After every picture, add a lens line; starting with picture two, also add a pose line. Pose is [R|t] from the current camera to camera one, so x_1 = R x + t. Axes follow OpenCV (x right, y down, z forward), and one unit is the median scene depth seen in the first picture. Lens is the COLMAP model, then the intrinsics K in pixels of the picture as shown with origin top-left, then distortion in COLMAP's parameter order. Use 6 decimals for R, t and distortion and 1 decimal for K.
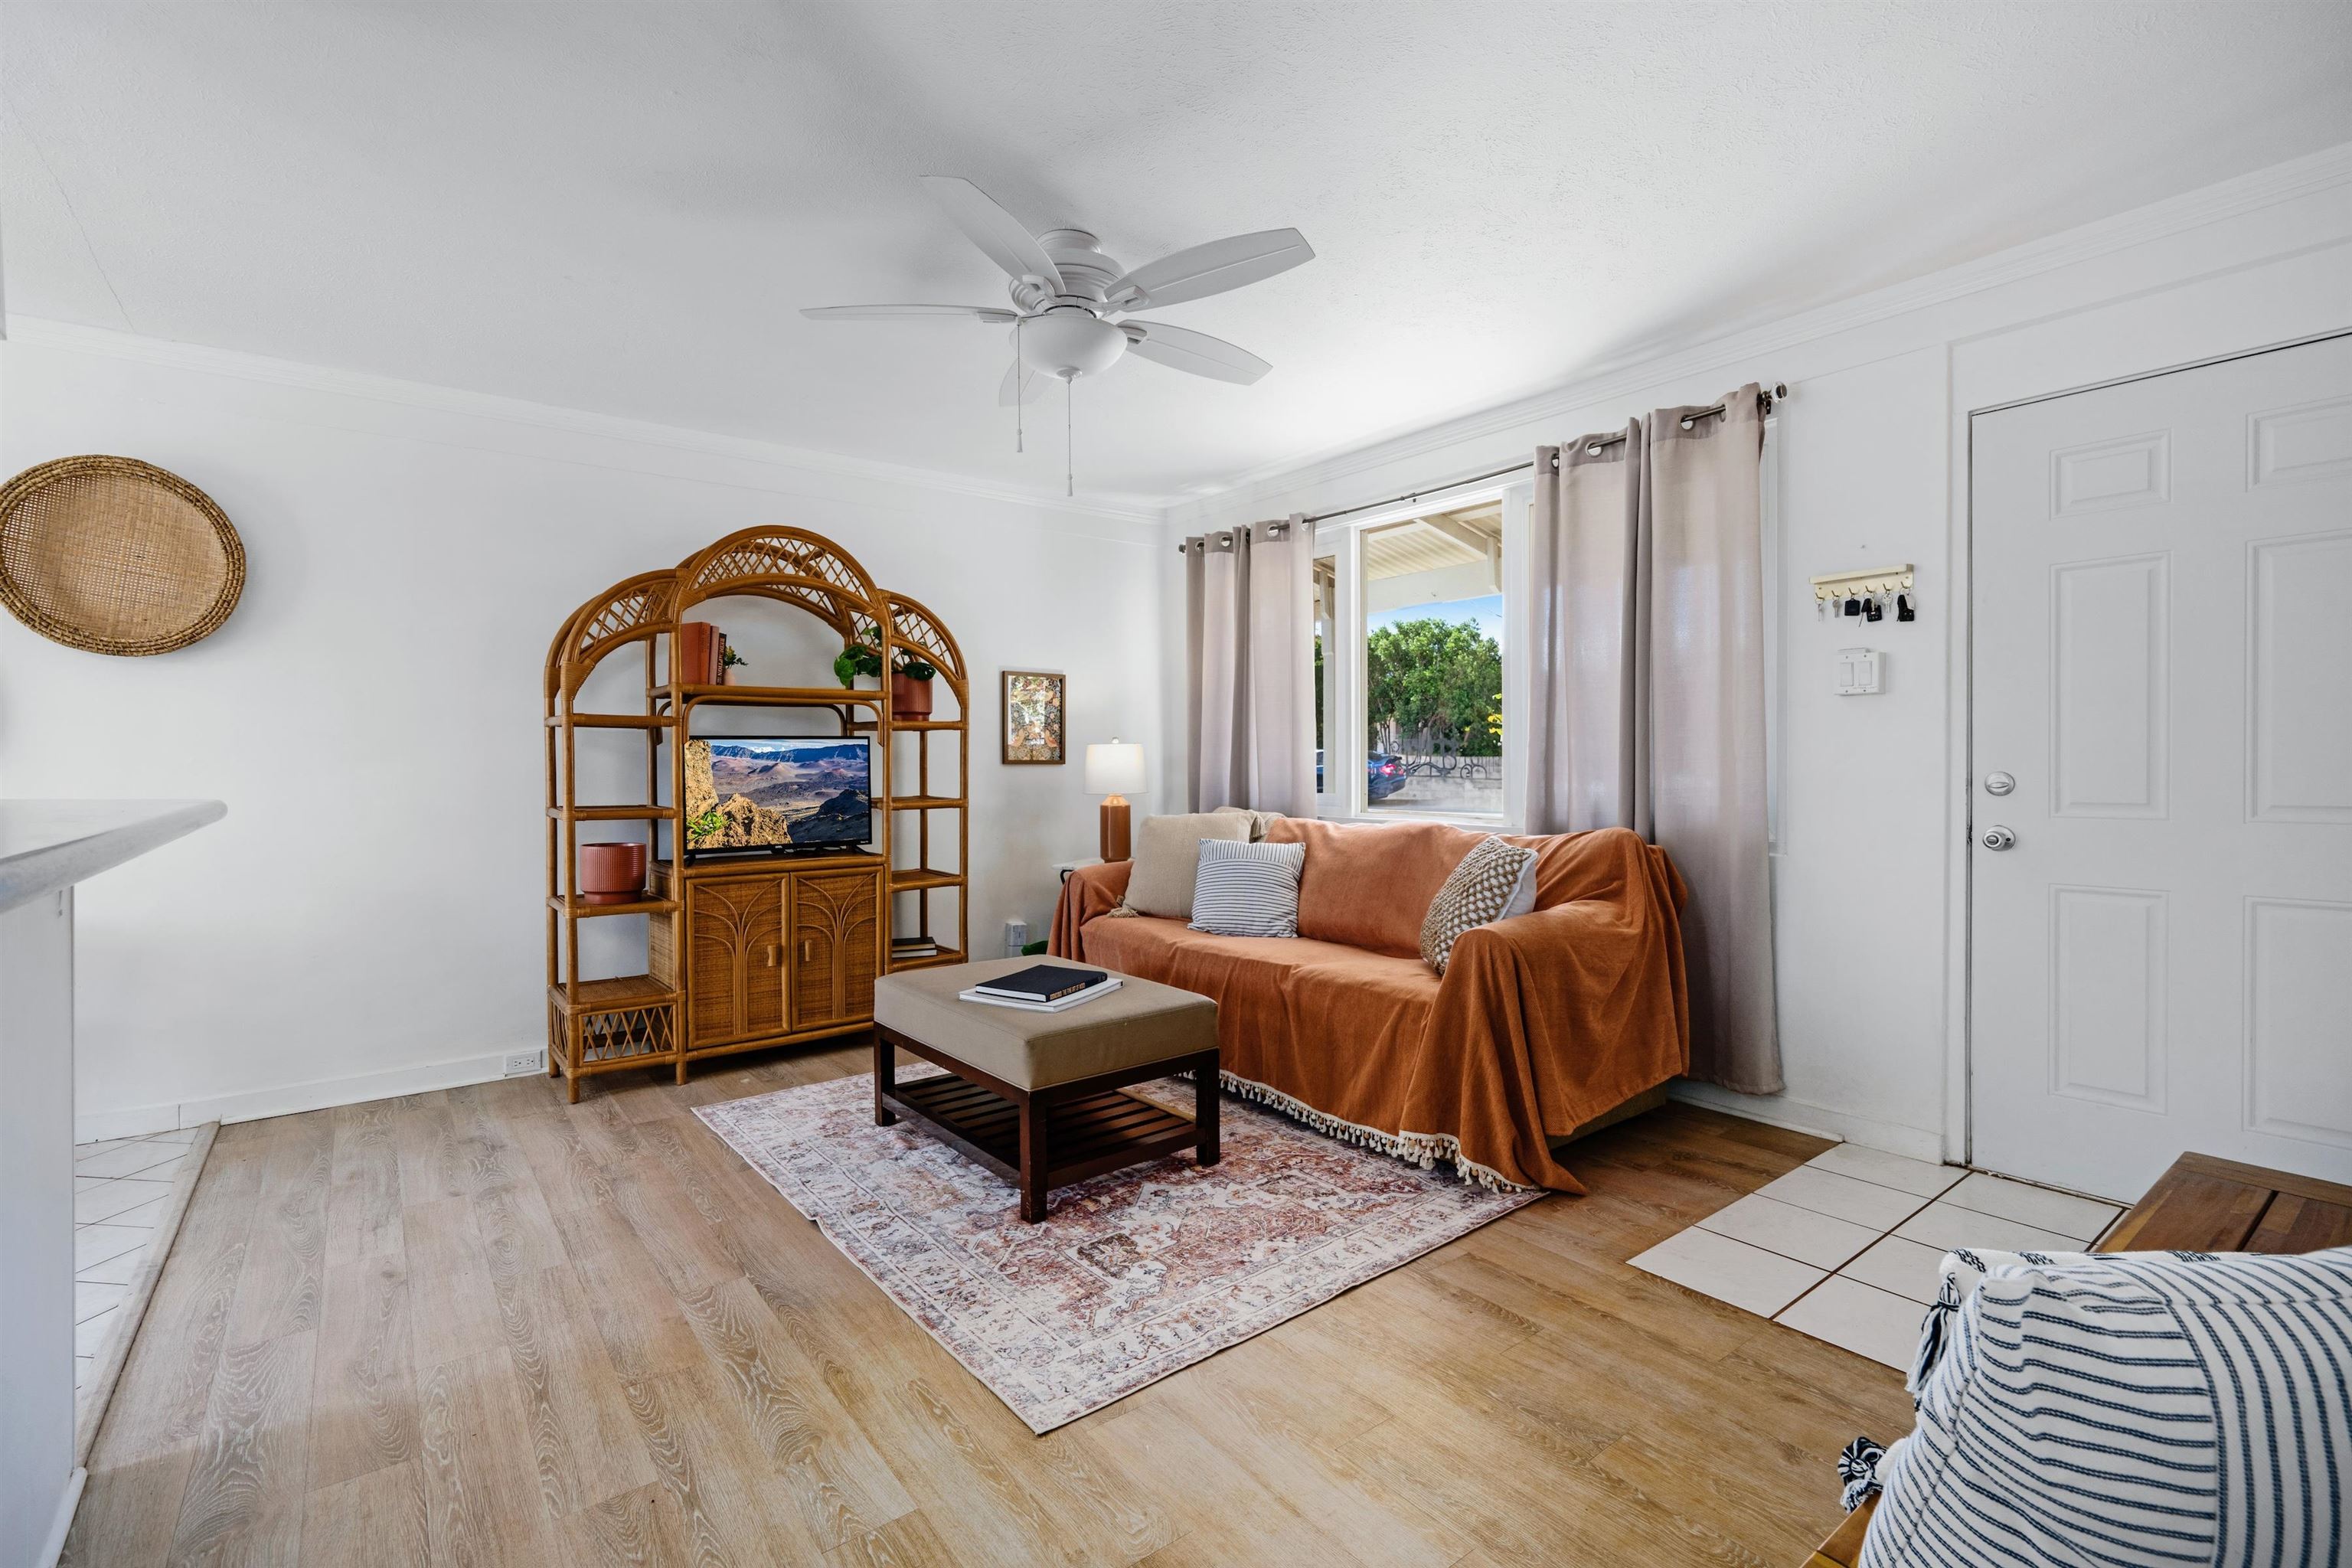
lens RADIAL K [[1086.6, 0, 1236.0], [0, 1086.6, 789.4], [0, 0, 1]] dist [-0.003207, 0.000658]
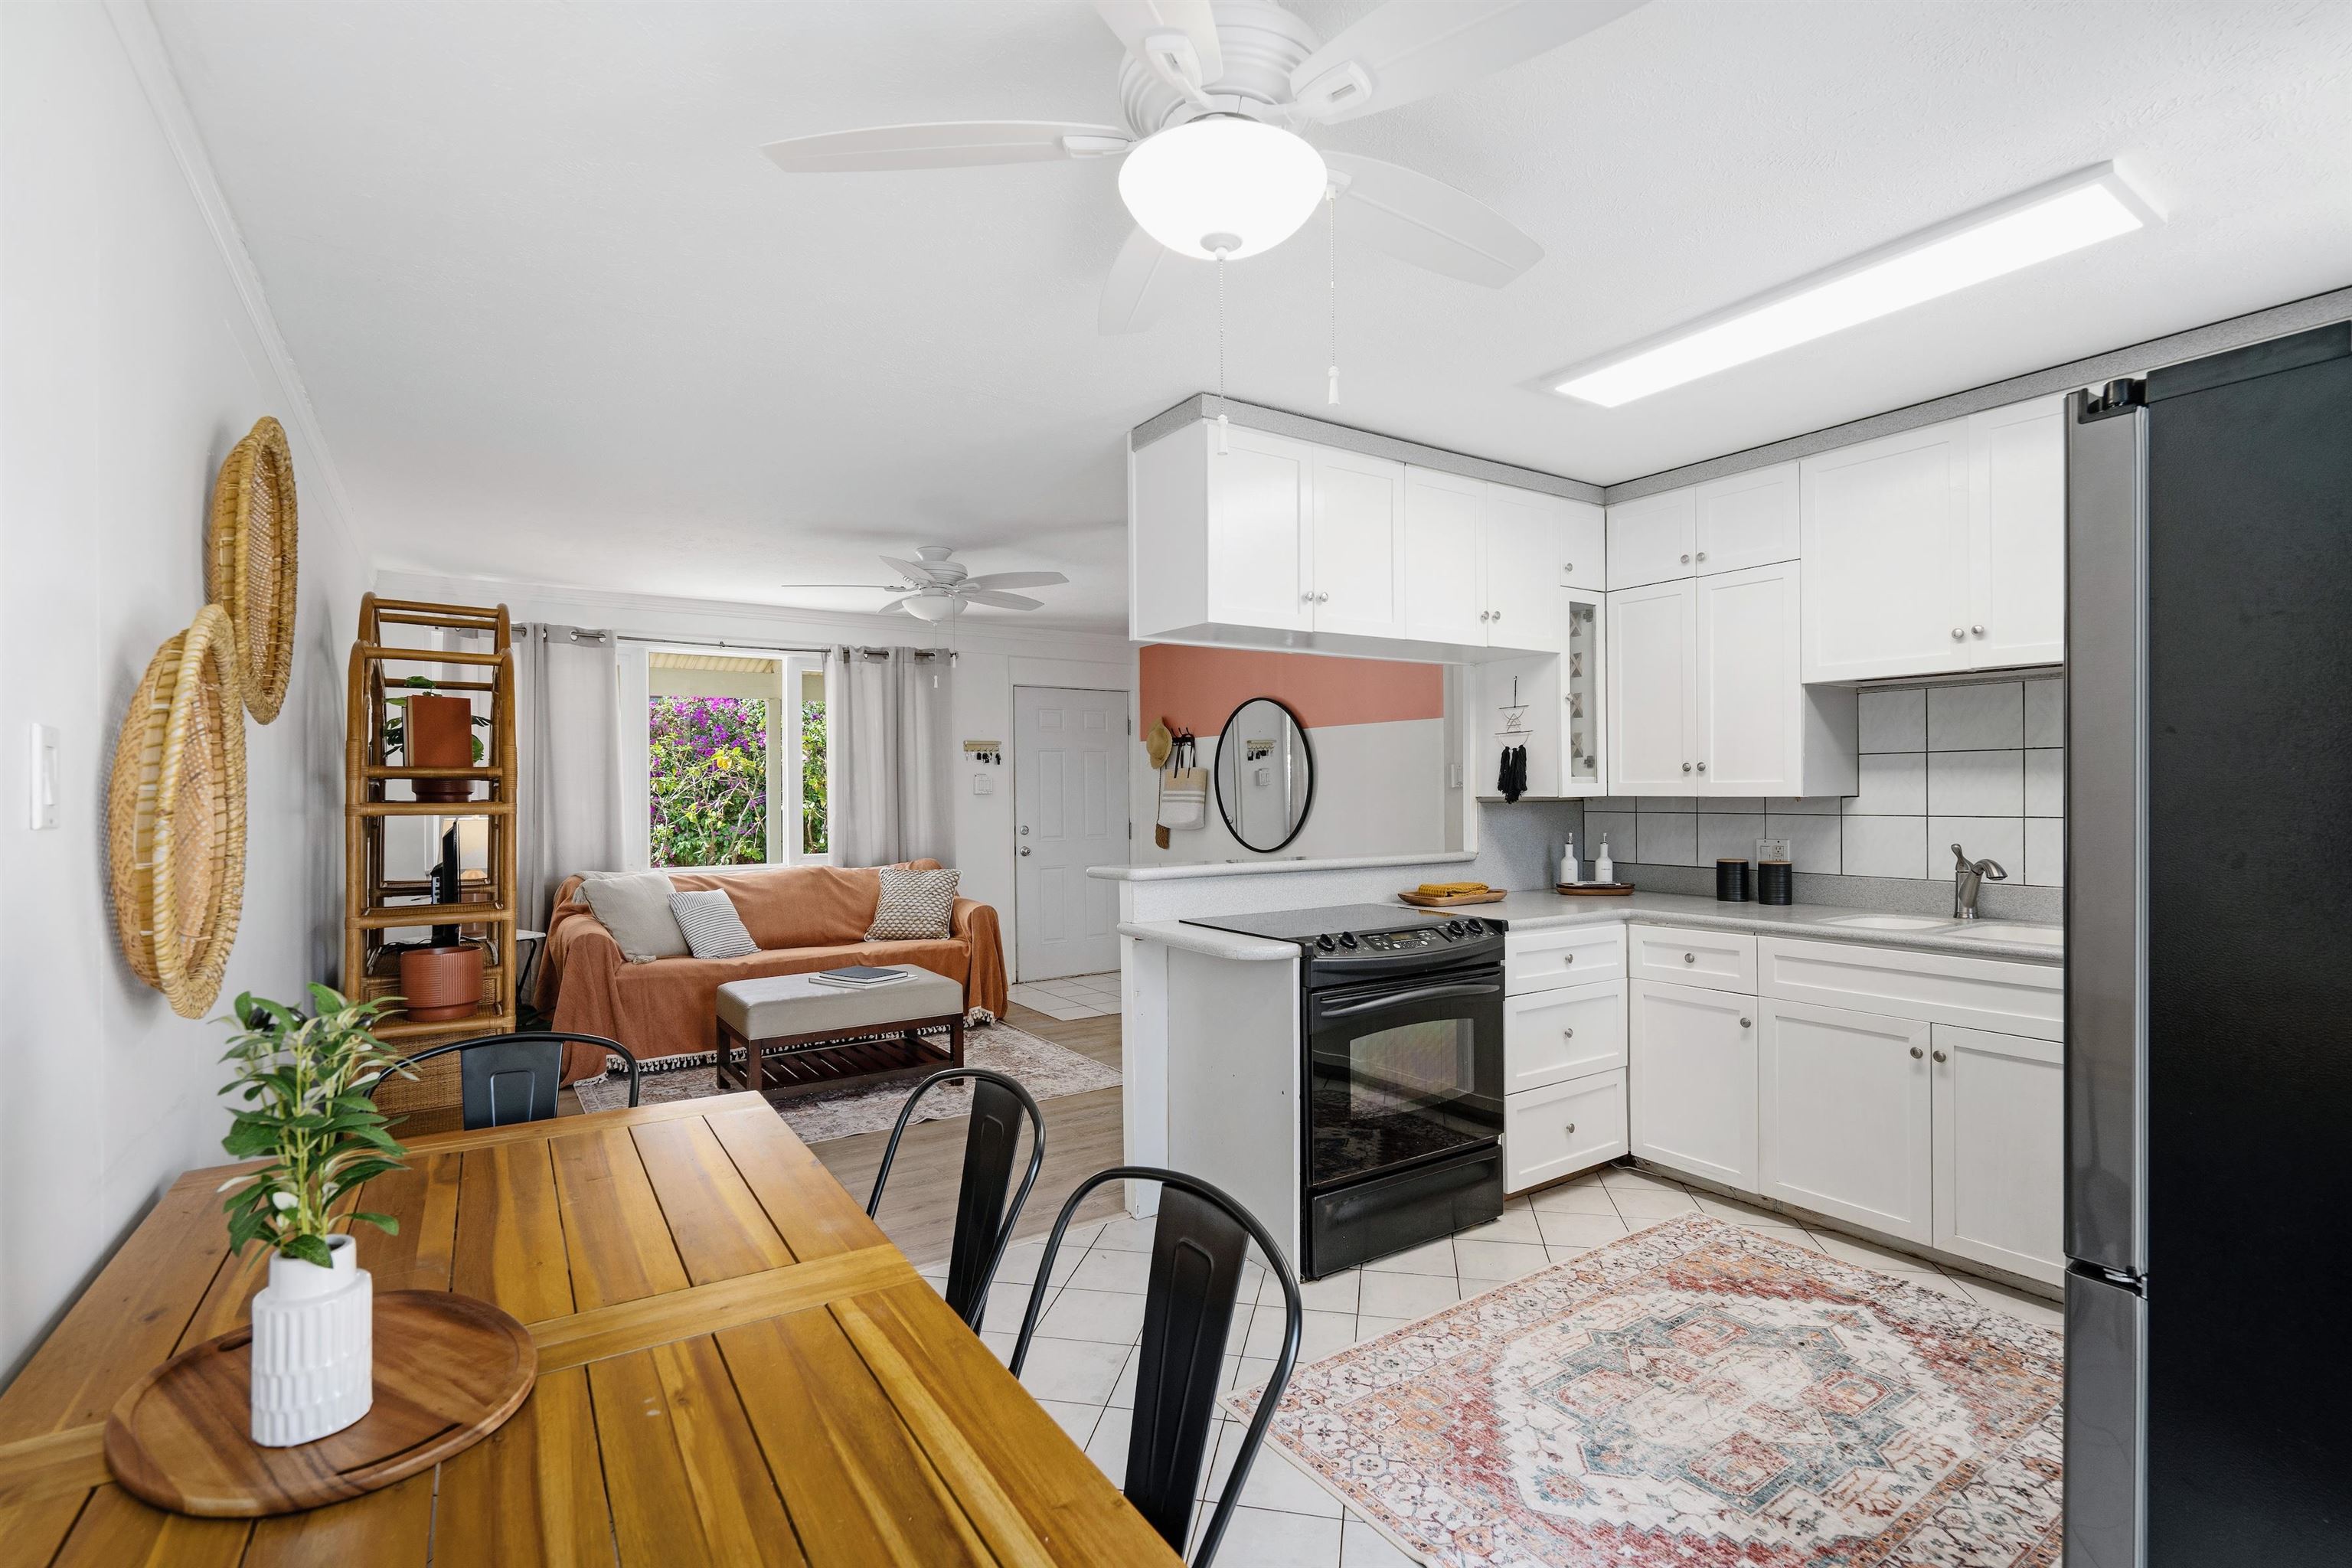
lens RADIAL K [[1086.6, 0, 1146.1], [0, 1086.6, 810.0], [0, 0, 1]] dist [-0.003207, 0.000658]
pose [[0.125983, -0.011776, 0.991963, -1.800943], [0.033219, 0.999419, 0.007646, -0.063172], [-0.991476, 0.031989, 0.126301, 0.401183]]
